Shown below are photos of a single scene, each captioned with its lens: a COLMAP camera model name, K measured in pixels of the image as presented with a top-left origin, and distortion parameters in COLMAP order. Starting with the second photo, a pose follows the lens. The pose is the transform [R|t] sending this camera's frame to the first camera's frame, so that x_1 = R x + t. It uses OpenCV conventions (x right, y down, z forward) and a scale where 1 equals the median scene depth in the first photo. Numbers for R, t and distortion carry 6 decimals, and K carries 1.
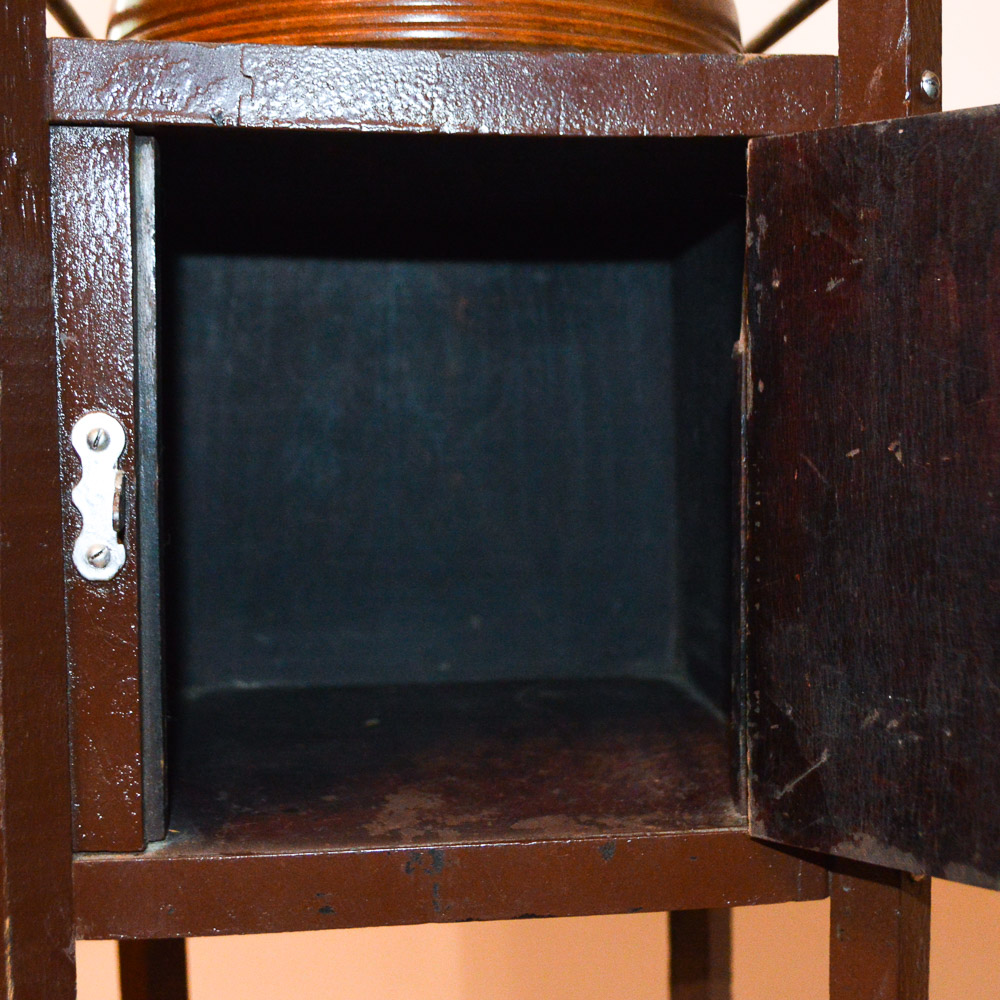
lens RADIAL K [[1454.0, 0, 499.4], [0, 1454.0, 500.8], [0, 0, 1]] dist [-0.068592, 0.000000]
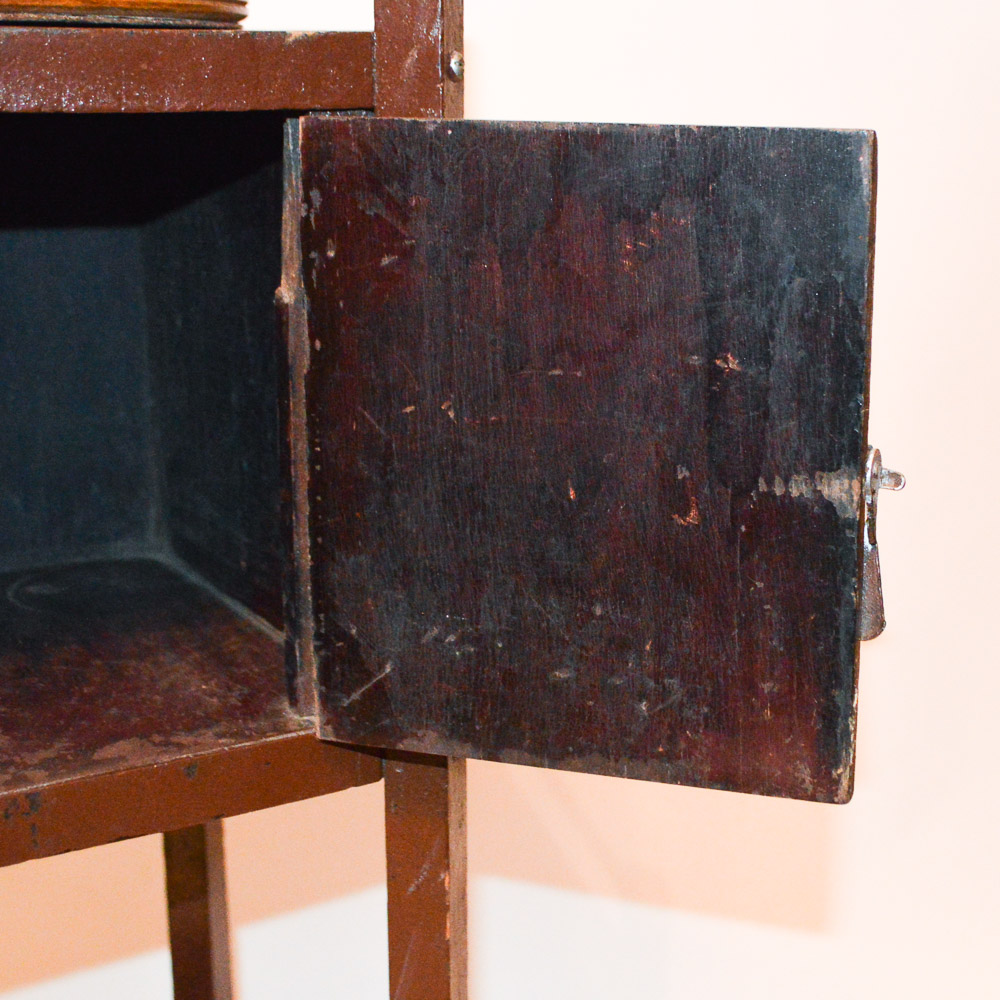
lens RADIAL K [[1652.3, 0, 500.3], [0, 1652.3, 499.4], [0, 0, 1]] dist [-0.069606, 0.000000]
pose [[0.912337, -0.090254, 0.399369, -0.208214], [0.028302, 0.986971, 0.158392, -0.162426], [-0.408461, -0.133204, 0.903004, -0.201170]]
